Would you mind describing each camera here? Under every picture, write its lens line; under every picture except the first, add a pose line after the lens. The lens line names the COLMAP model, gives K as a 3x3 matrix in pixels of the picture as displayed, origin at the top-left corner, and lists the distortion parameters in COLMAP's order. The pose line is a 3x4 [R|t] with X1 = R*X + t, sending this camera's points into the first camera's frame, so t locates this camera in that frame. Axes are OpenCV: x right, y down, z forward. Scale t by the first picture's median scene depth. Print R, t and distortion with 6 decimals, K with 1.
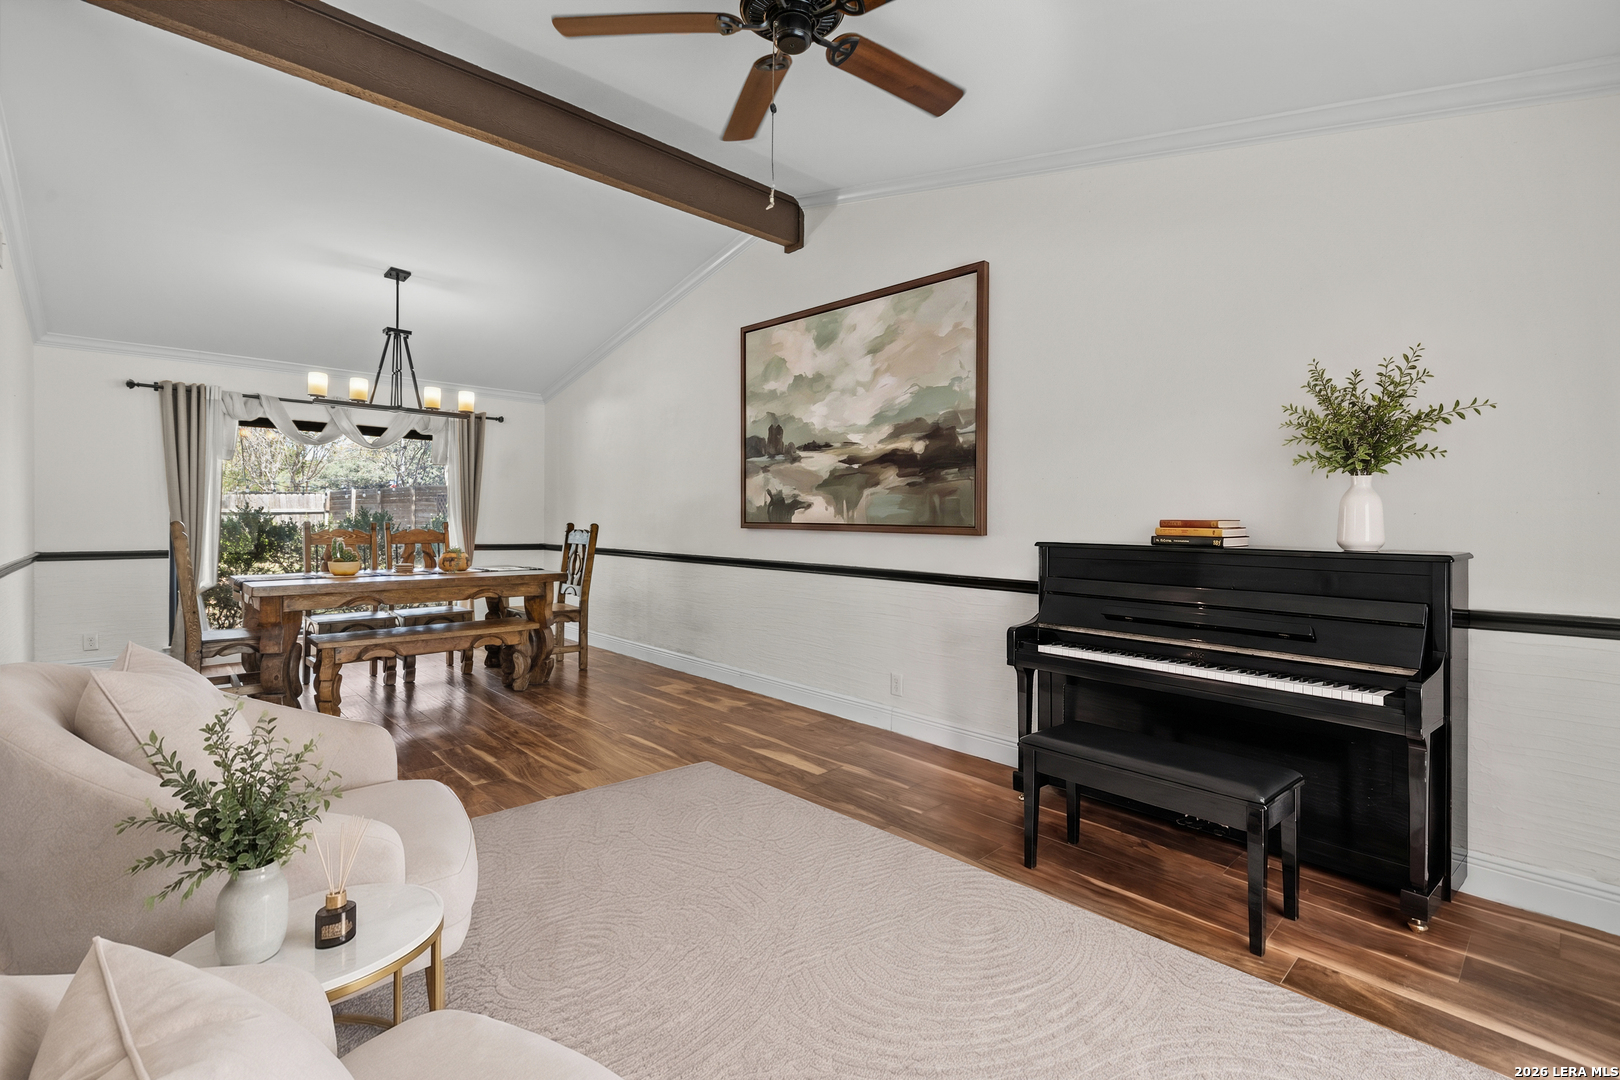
lens RADIAL K [[725.2, 0, 811.4], [0, 725.2, 533.5], [0, 0, 1]] dist [0.002655, 0.001214]
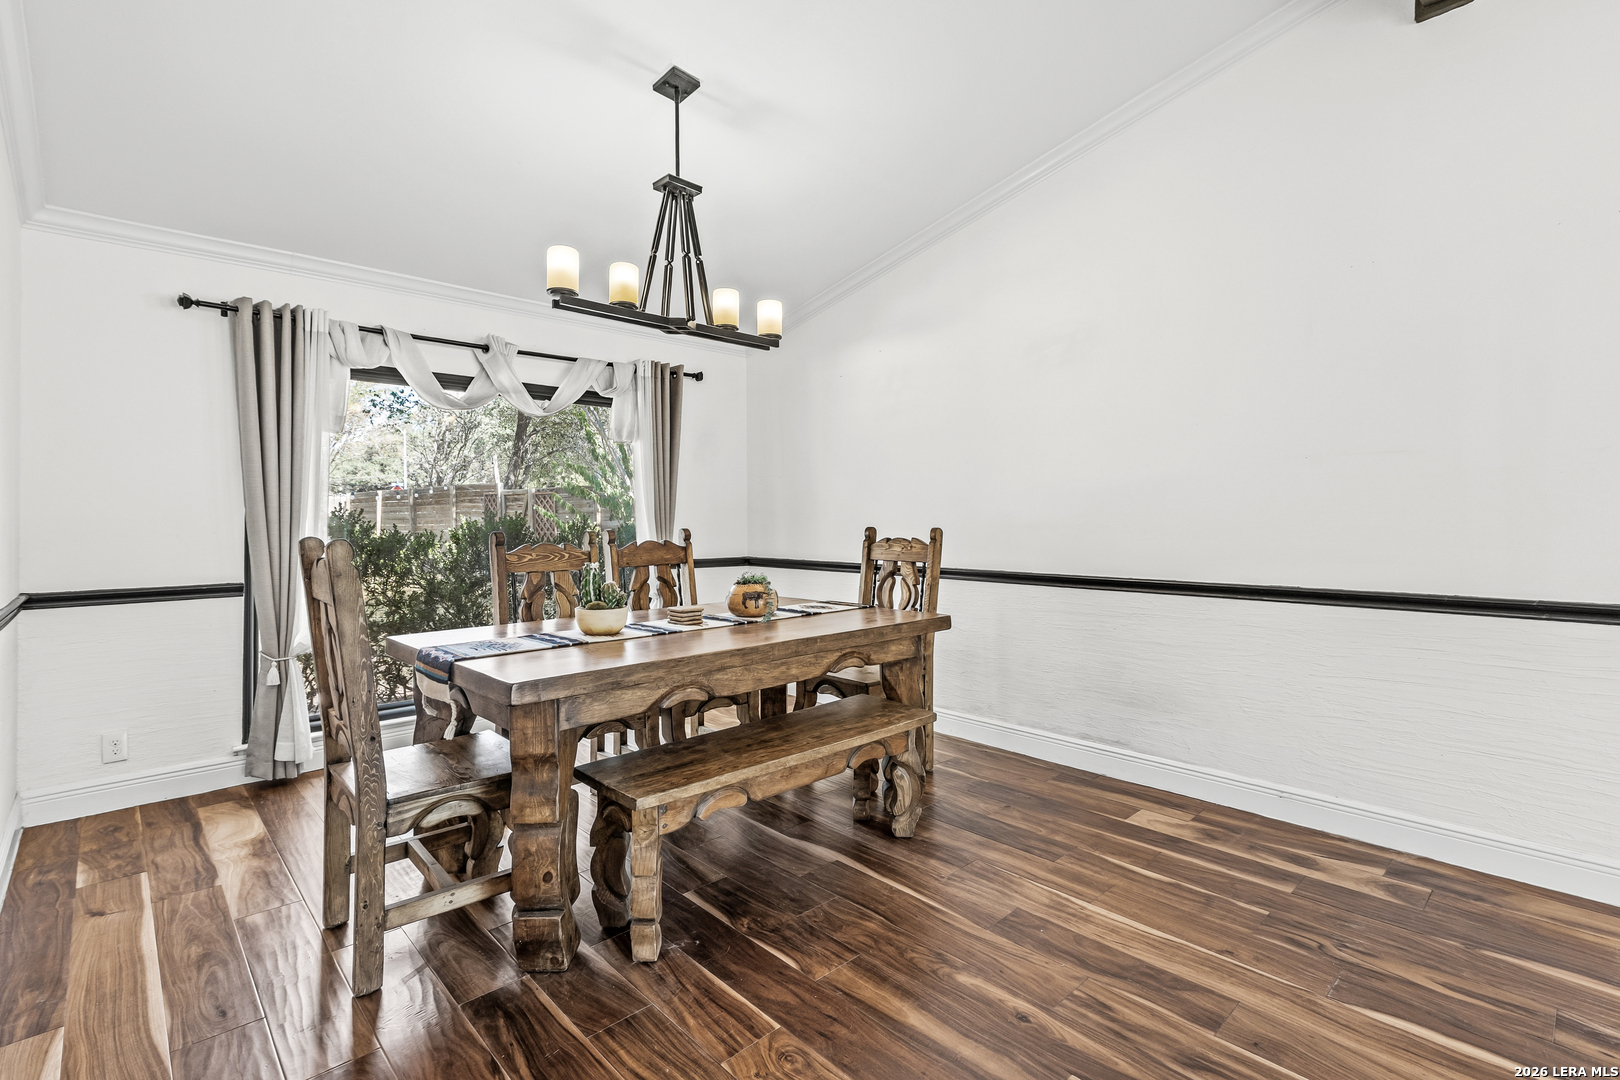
lens RADIAL K [[725.2, 0, 790.9], [0, 725.2, 516.3], [0, 0, 1]] dist [0.002655, 0.001214]
pose [[0.999898, -0.014297, 0.000310, -0.430877], [0.014300, 0.999674, -0.021132, -0.012750], [-0.000008, 0.021134, 0.999777, 0.399525]]
